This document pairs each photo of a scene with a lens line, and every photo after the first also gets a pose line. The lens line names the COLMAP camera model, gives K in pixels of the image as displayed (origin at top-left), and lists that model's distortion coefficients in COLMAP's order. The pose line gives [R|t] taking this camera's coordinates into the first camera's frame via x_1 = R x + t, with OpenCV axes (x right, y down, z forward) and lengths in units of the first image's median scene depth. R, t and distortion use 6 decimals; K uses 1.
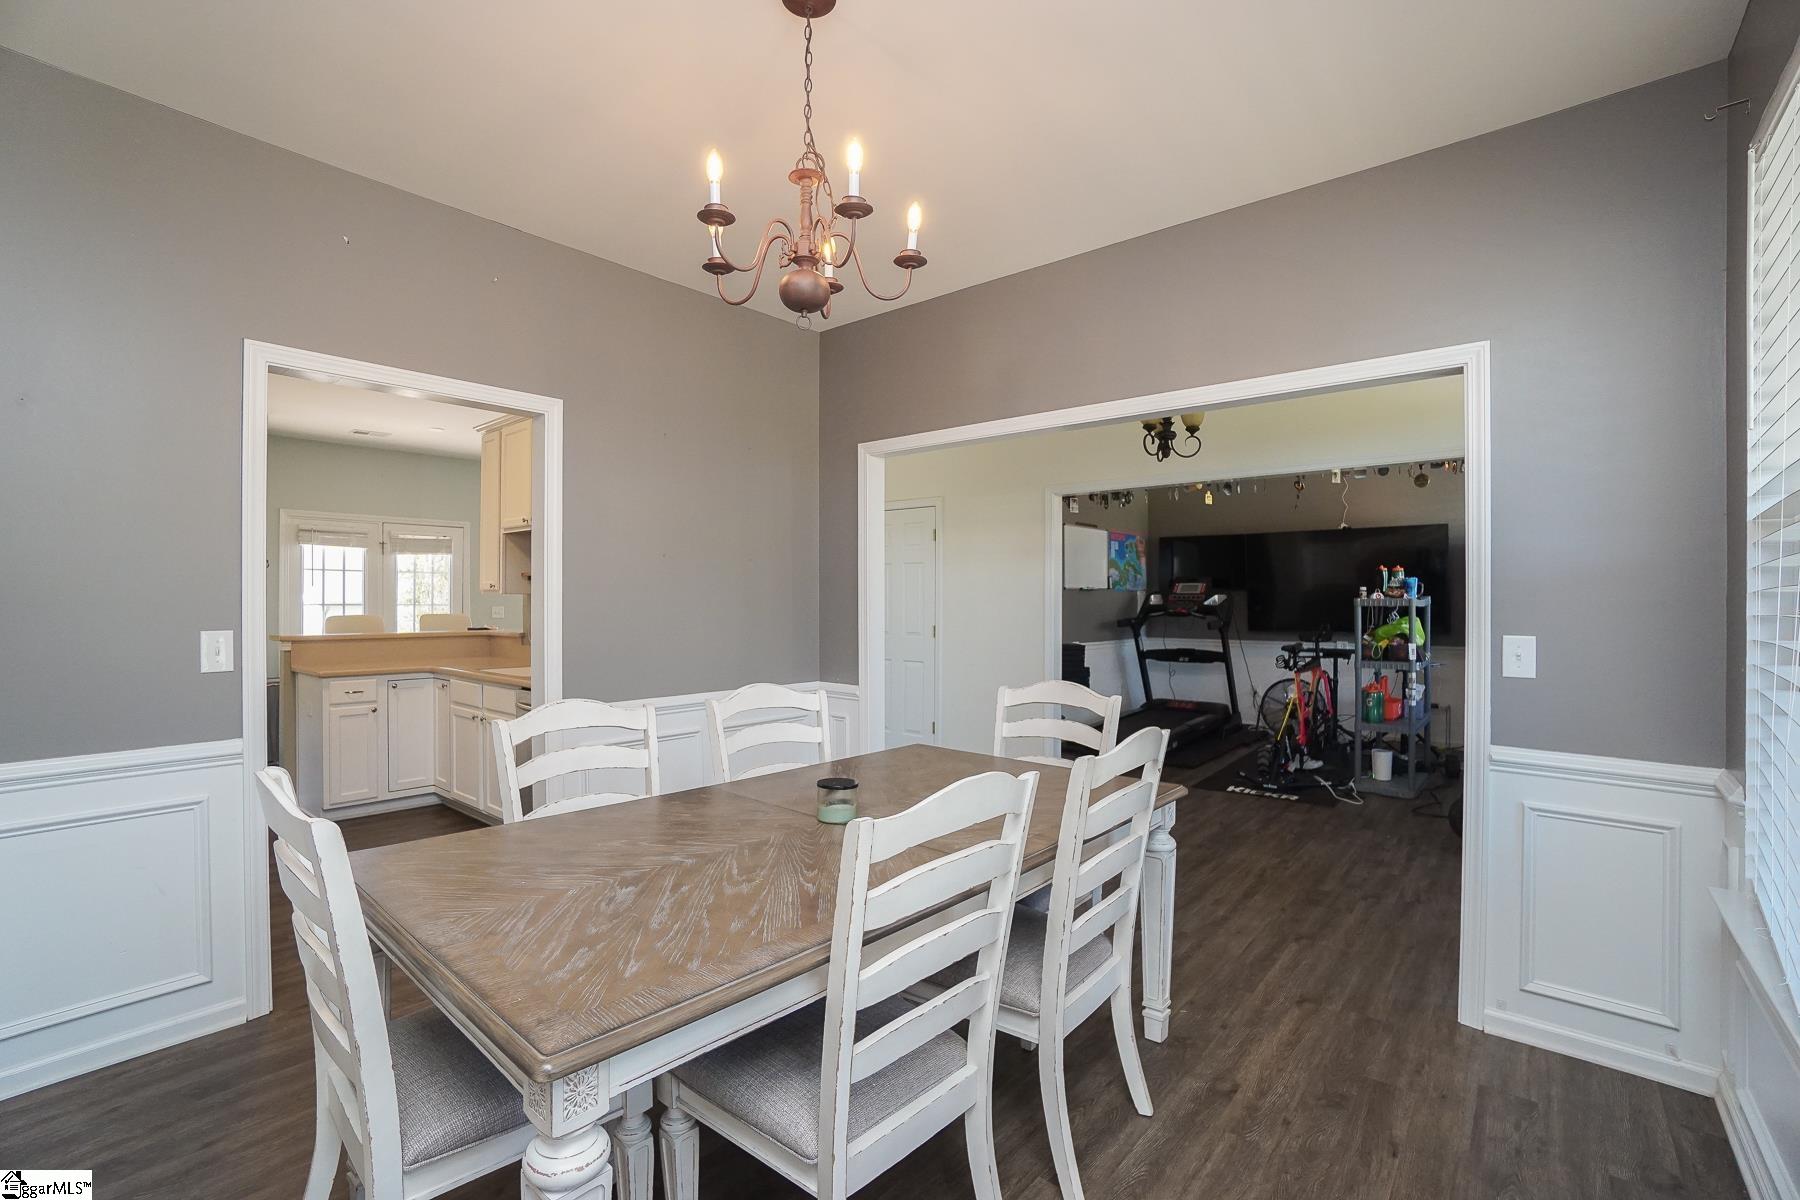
lens RADIAL K [[793.5, 0, 900.0], [0, 793.5, 600.0], [0, 0, 1]] dist [-0.075102, 0.036472]
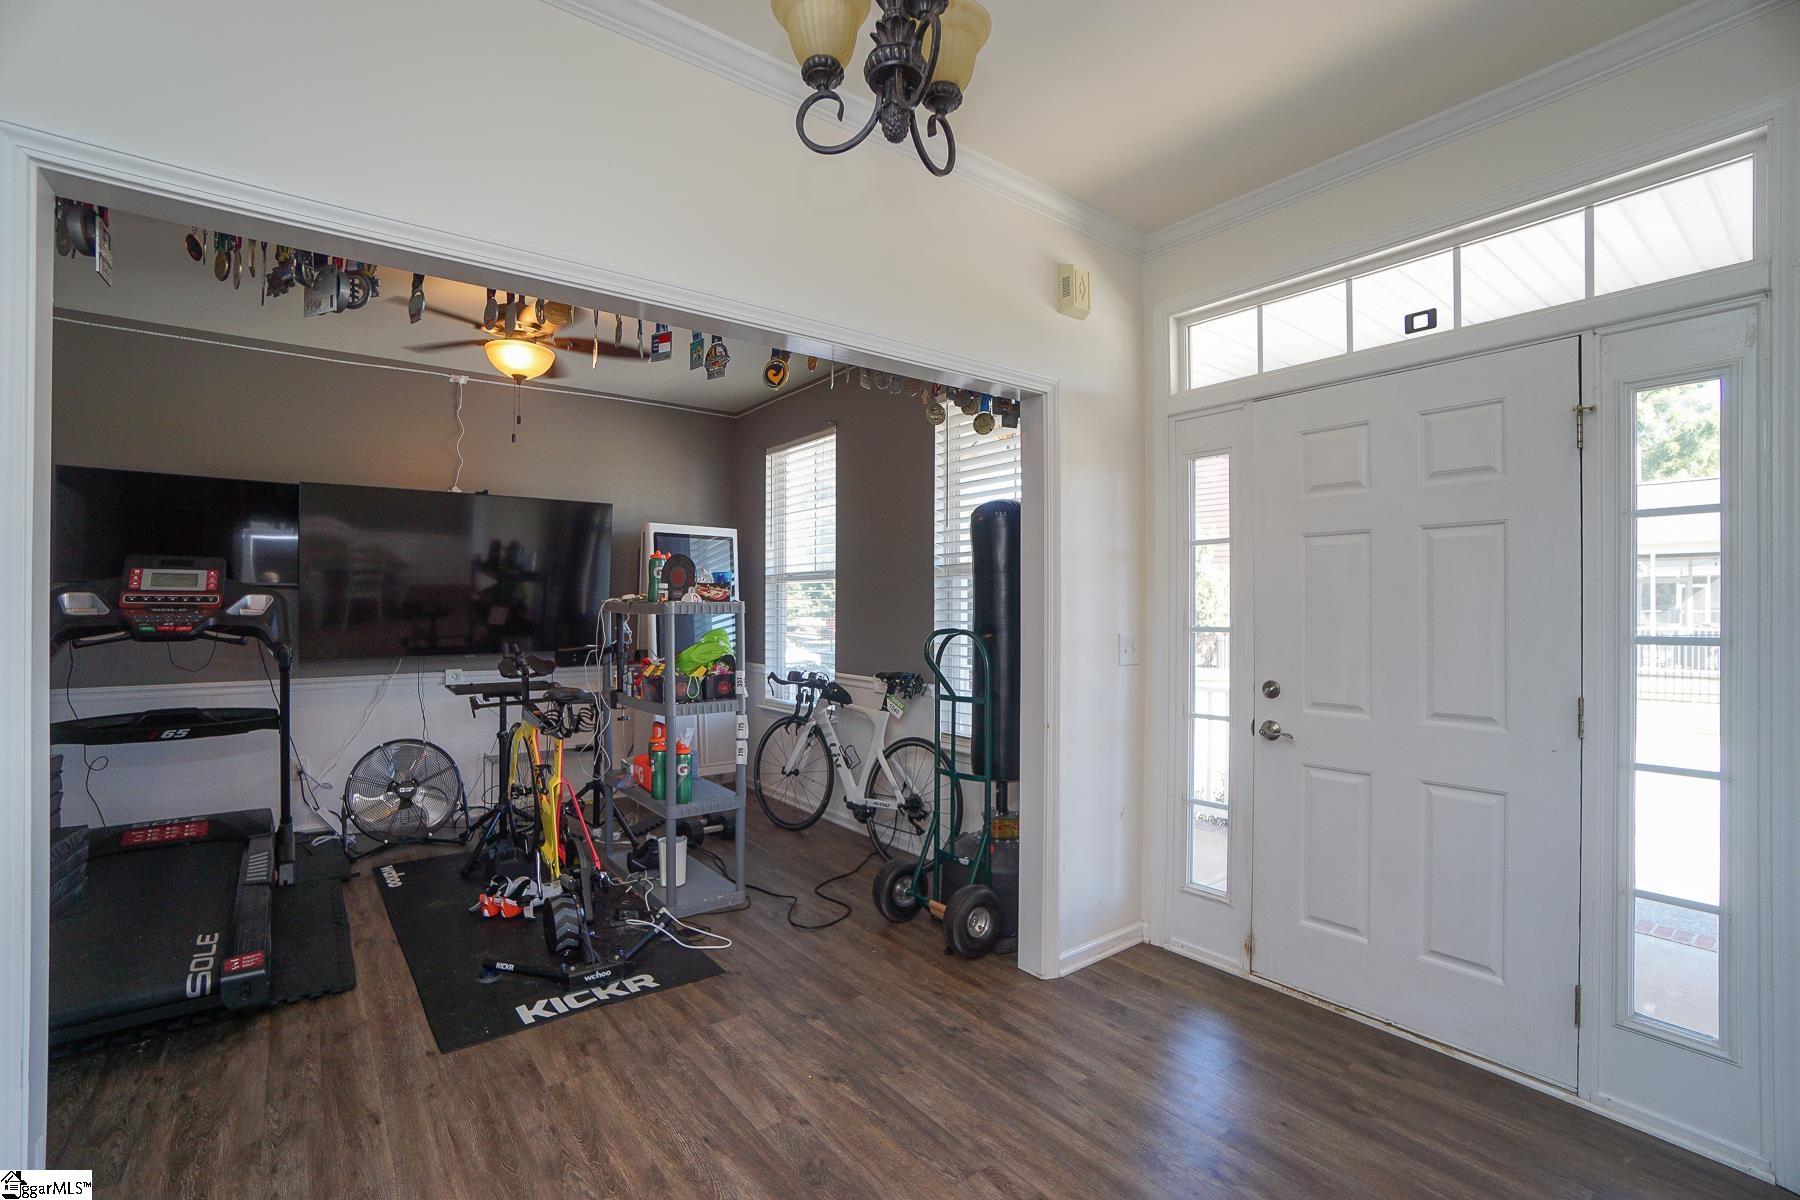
lens RADIAL K [[793.5, 0, 900.0], [0, 793.5, 600.0], [0, 0, 1]] dist [-0.075102, 0.036472]
pose [[0.229231, 0.002350, 0.973369, 0.030775], [0.000937, 0.999996, -0.002635, -0.002058], [-0.973372, 0.001517, 0.229228, 0.685215]]
